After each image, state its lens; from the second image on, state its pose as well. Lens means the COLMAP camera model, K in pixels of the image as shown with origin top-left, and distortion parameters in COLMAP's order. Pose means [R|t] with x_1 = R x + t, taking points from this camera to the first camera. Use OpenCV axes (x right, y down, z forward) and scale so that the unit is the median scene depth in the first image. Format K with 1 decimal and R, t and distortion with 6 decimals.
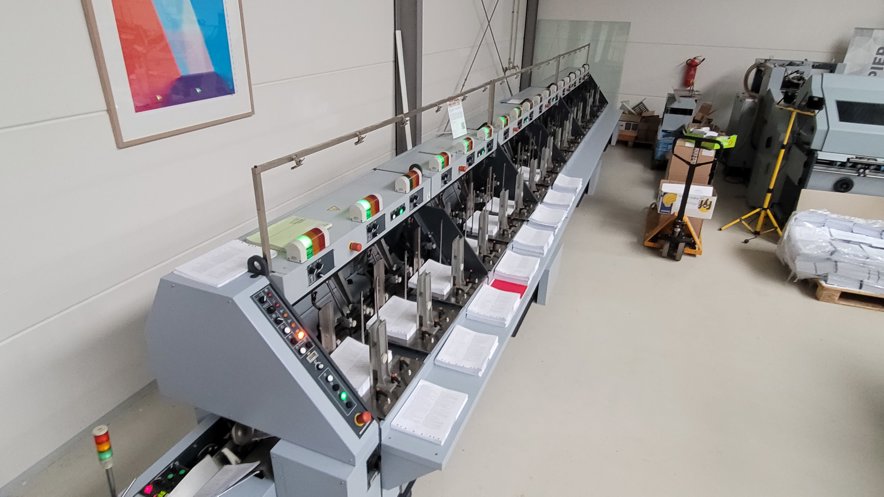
lens RADIAL K [[510.9, 0, 440.9], [0, 510.9, 232.7], [0, 0, 1]] dist [-0.002994, -0.001813]
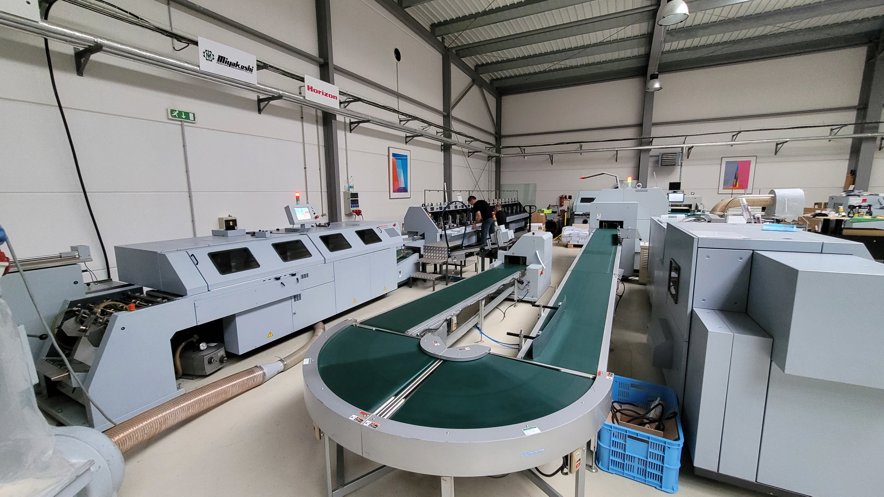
lens RADIAL K [[359.0, 0, 442.0], [0, 359.0, 248.5], [0, 0, 1]] dist [0.000199, -0.000046]
pose [[0.995720, -0.020556, -0.090102, 0.156460], [-0.003525, 0.965794, -0.259288, 0.998990], [0.092350, 0.258496, 0.961588, -1.823926]]
